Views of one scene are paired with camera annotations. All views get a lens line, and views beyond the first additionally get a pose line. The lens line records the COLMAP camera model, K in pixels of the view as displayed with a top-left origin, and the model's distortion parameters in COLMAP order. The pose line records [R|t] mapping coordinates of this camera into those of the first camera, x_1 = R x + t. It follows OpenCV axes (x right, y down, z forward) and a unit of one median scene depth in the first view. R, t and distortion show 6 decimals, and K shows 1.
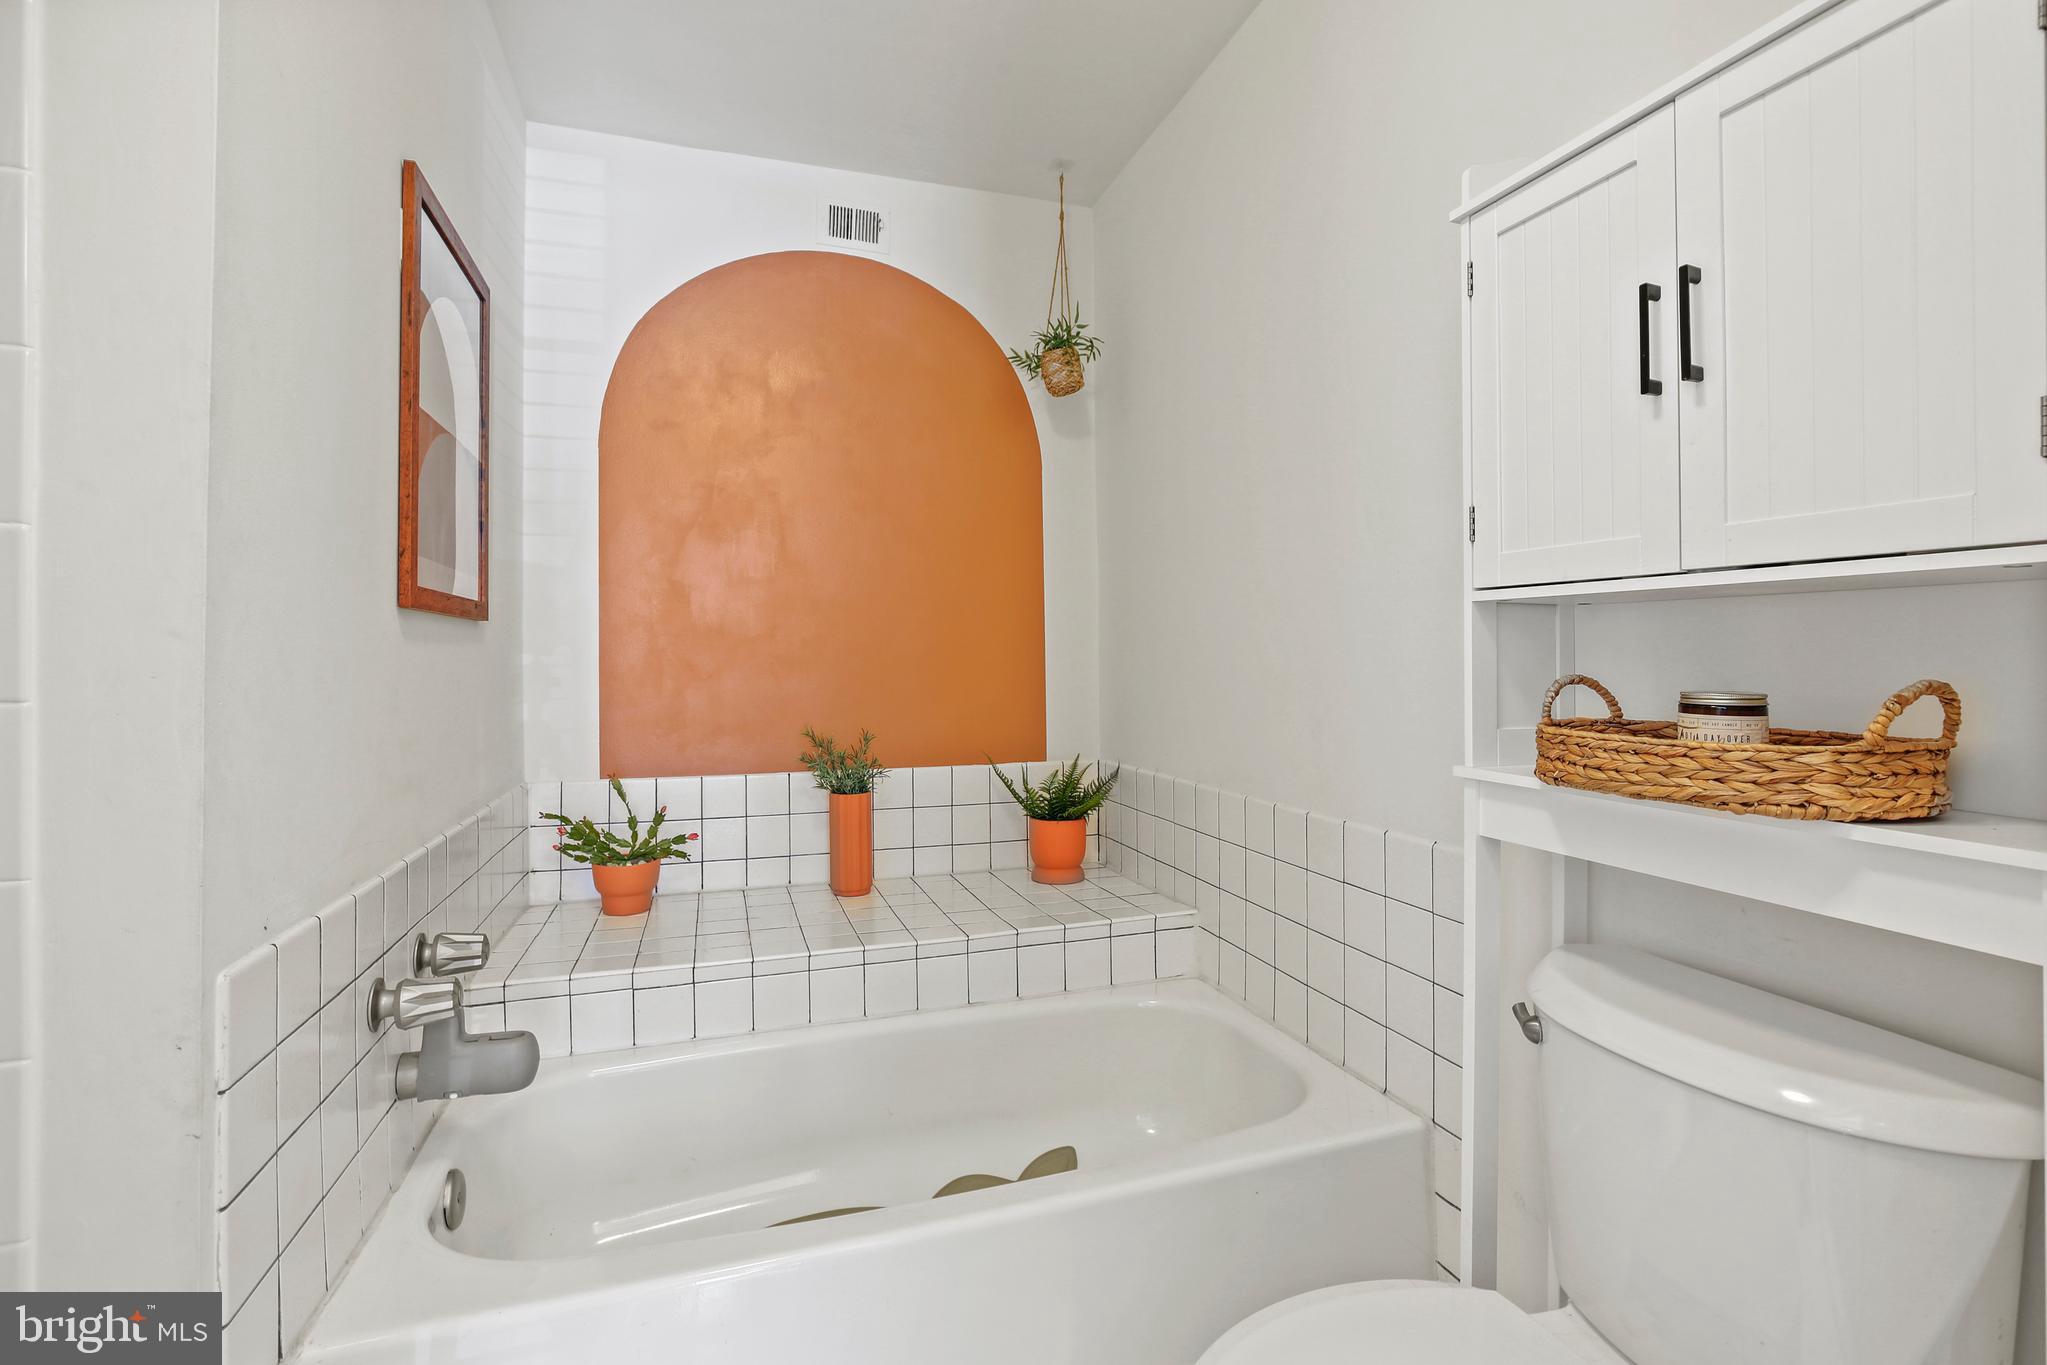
lens RADIAL K [[934.9, 0, 1043.6], [0, 934.9, 651.9], [0, 0, 1]] dist [-0.019735, 0.000161]
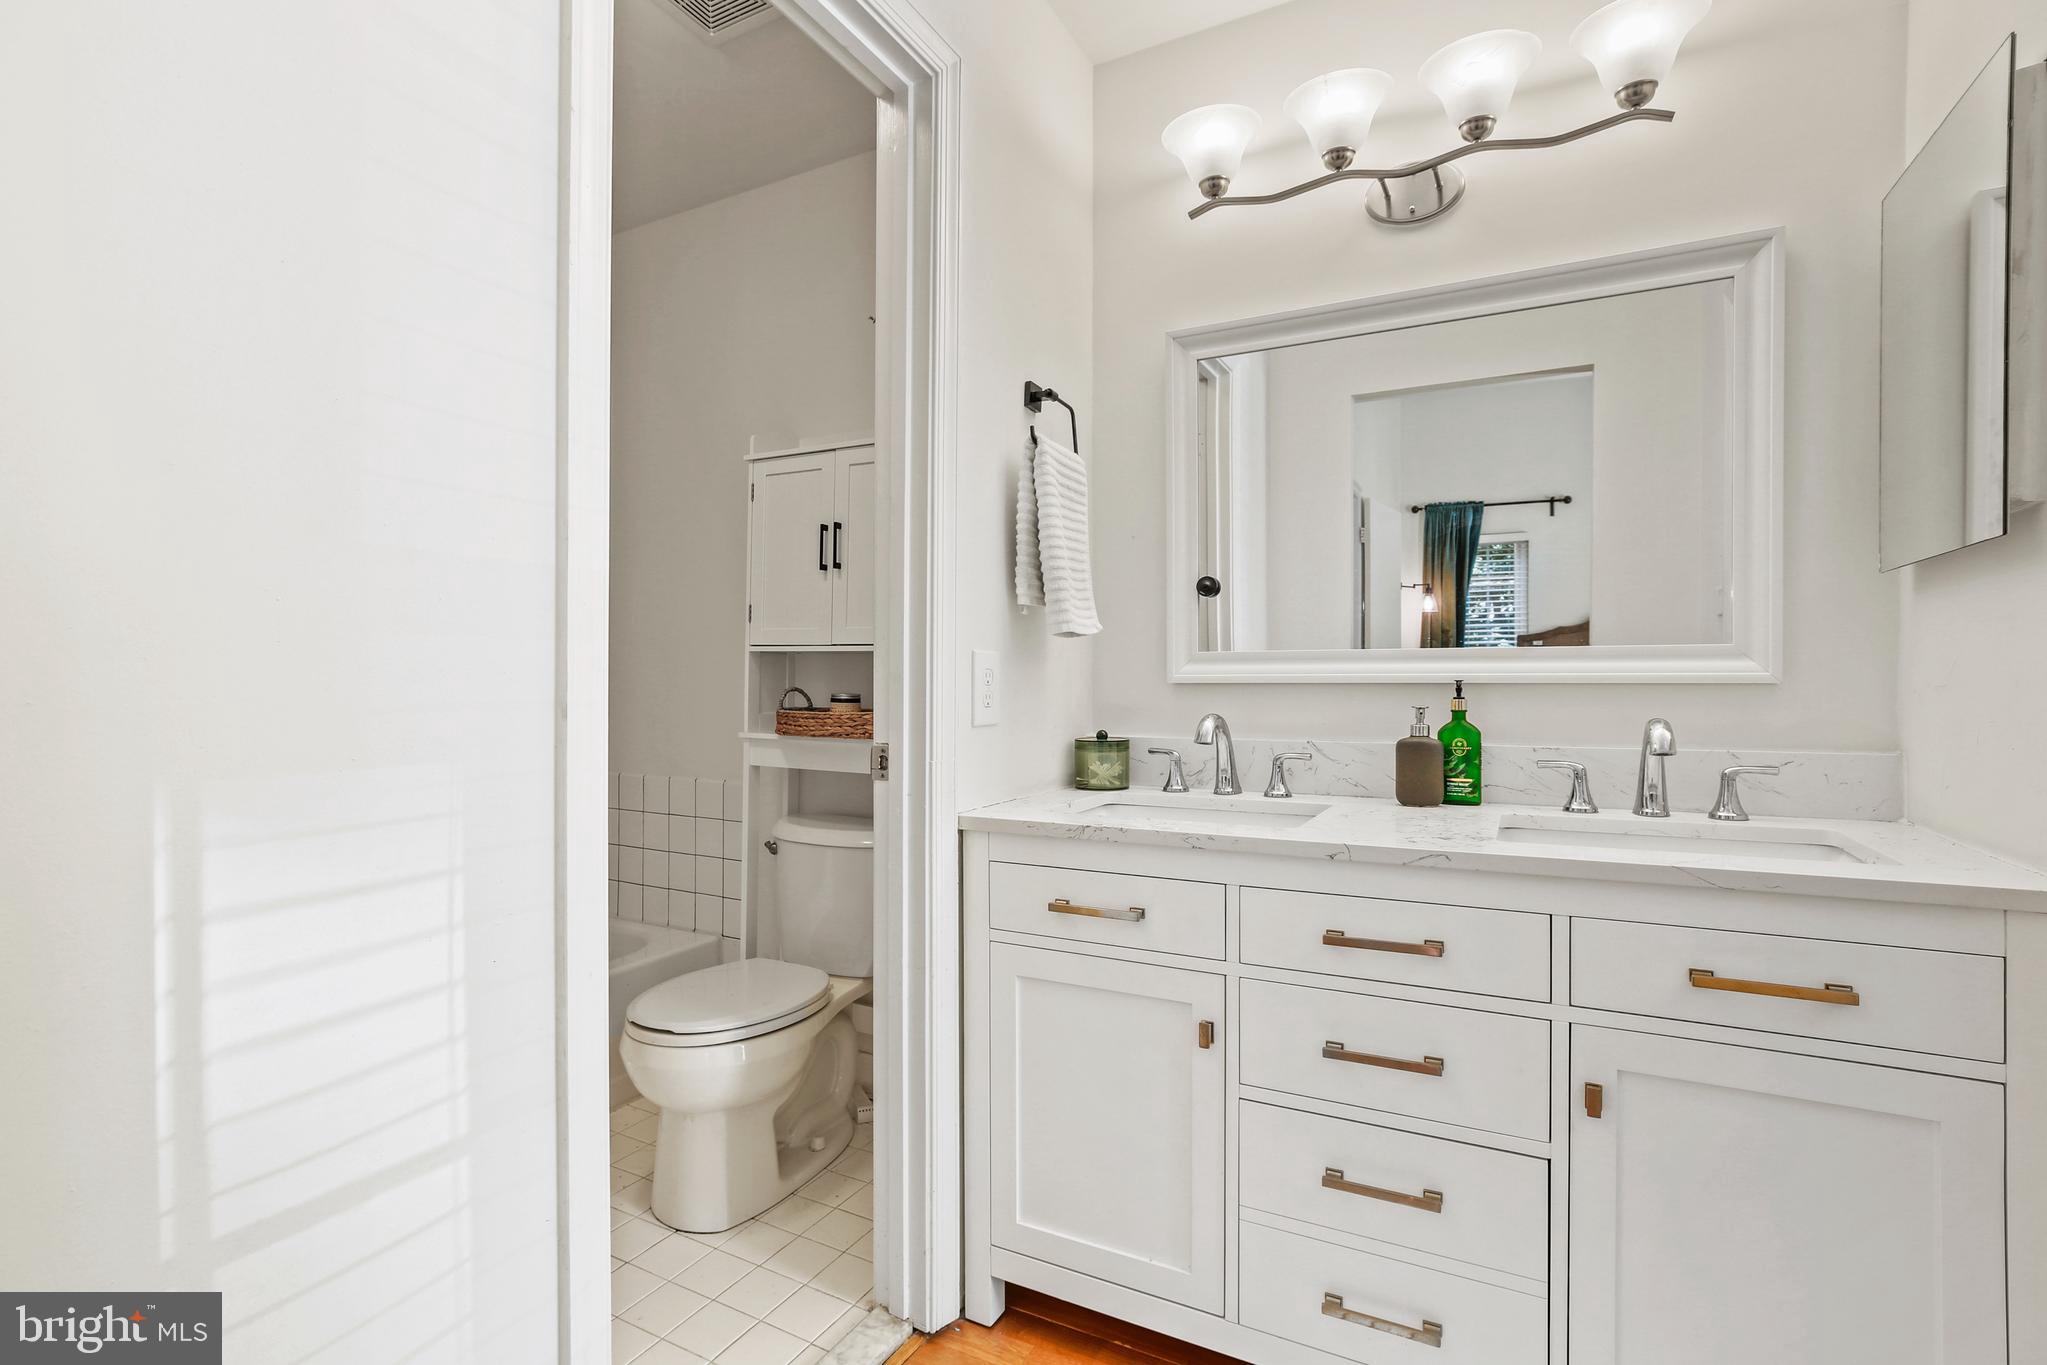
lens RADIAL K [[934.9, 0, 1043.6], [0, 934.9, 651.9], [0, 0, 1]] dist [-0.019735, 0.000161]
pose [[0.729469, 0.026928, 0.683483, -0.521391], [-0.014367, 0.999608, -0.024049, -0.014170], [-0.683863, 0.007724, 0.729570, -1.043731]]
